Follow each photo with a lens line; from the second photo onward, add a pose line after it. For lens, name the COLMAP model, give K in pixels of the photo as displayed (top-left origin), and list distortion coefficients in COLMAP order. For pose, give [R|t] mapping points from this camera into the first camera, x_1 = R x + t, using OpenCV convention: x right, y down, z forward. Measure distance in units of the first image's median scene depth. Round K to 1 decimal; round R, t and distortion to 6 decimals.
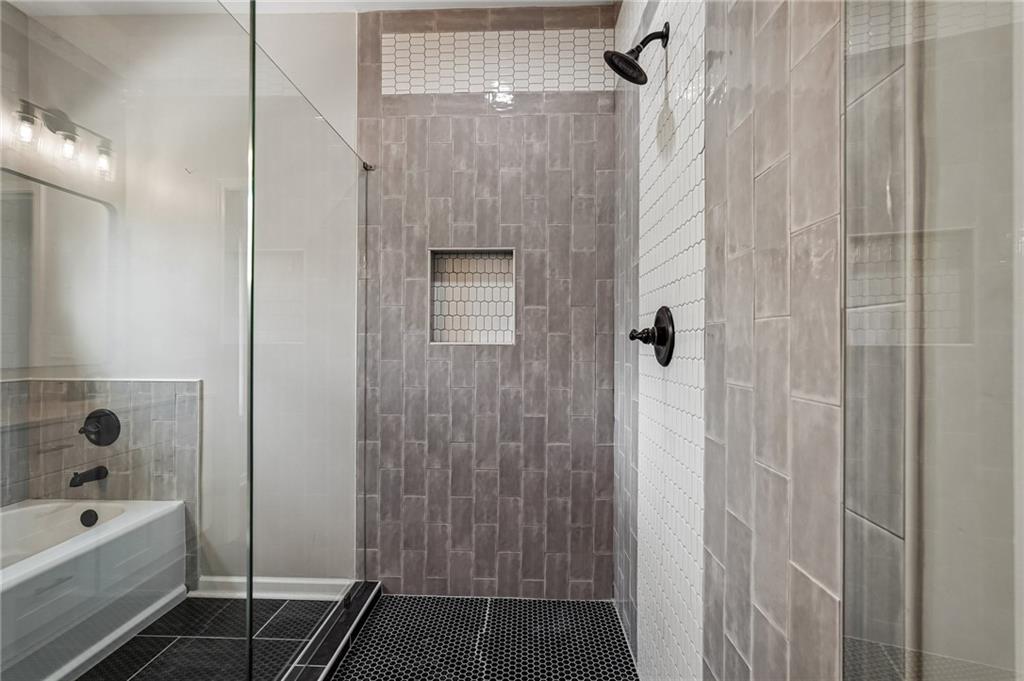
lens RADIAL K [[451.1, 0, 511.1], [0, 451.1, 343.3], [0, 0, 1]] dist [-0.014293, 0.007585]
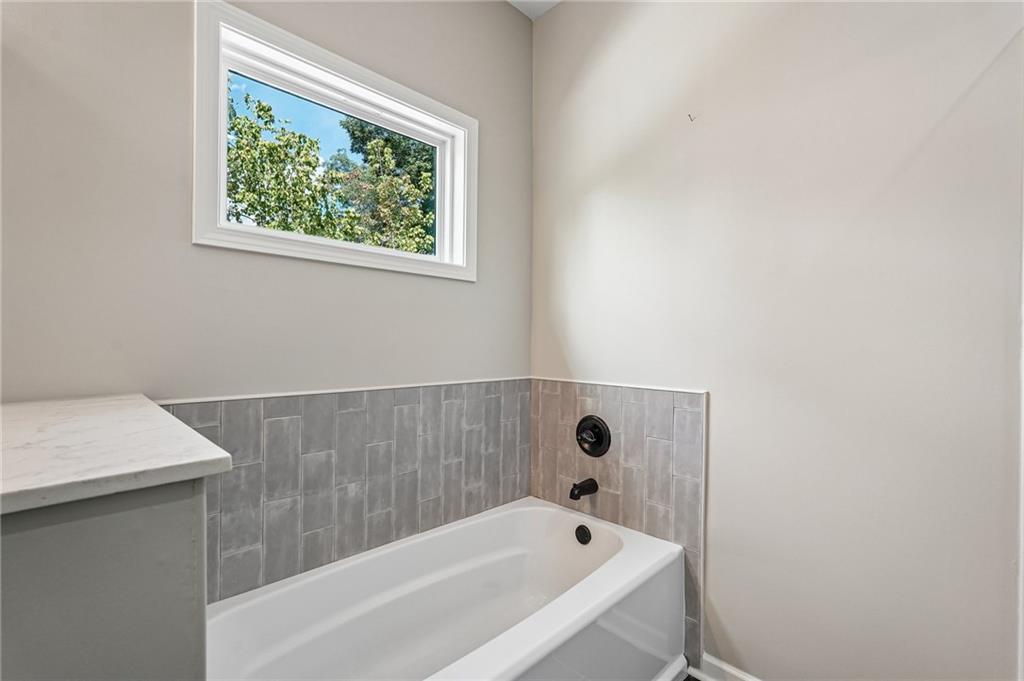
lens RADIAL K [[451.1, 0, 510.6], [0, 451.1, 342.6], [0, 0, 1]] dist [-0.014293, 0.007585]
pose [[0.727335, 0.003313, -0.686274, -0.418038], [-0.004236, 0.999991, 0.000339, 0.001724], [0.686269, 0.002661, 0.727343, 0.232209]]
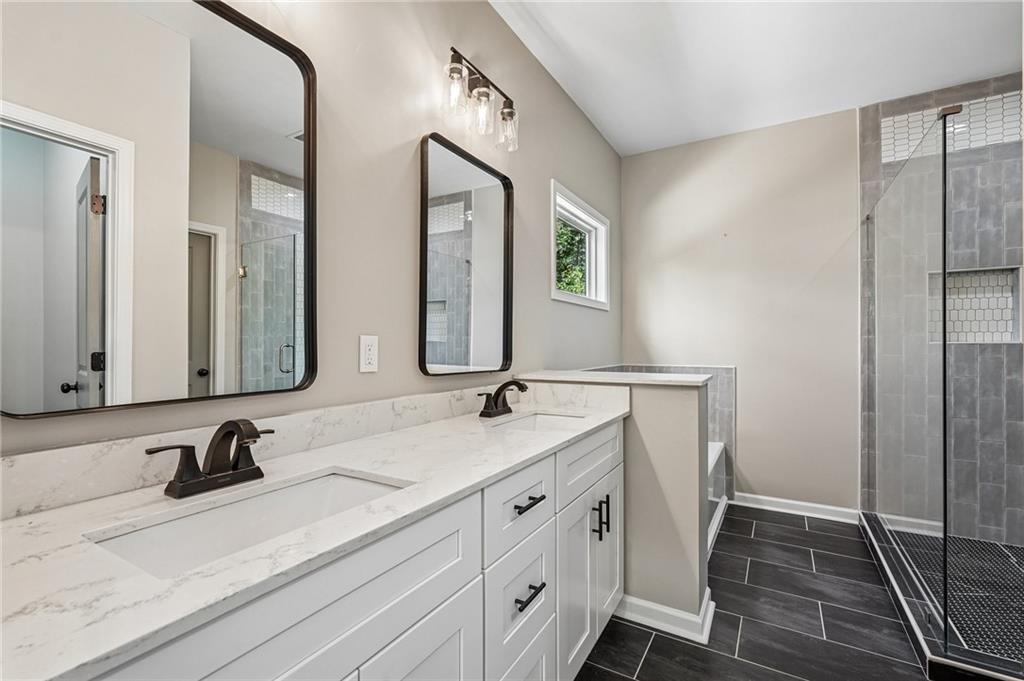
lens RADIAL K [[451.1, 0, 506.1], [0, 451.1, 341.3], [0, 0, 1]] dist [-0.014293, 0.007585]
pose [[0.875338, -0.006918, -0.483462, -0.636763], [0.006705, 0.999975, -0.002170, -0.009056], [0.483465, -0.001342, 0.875362, -0.769386]]
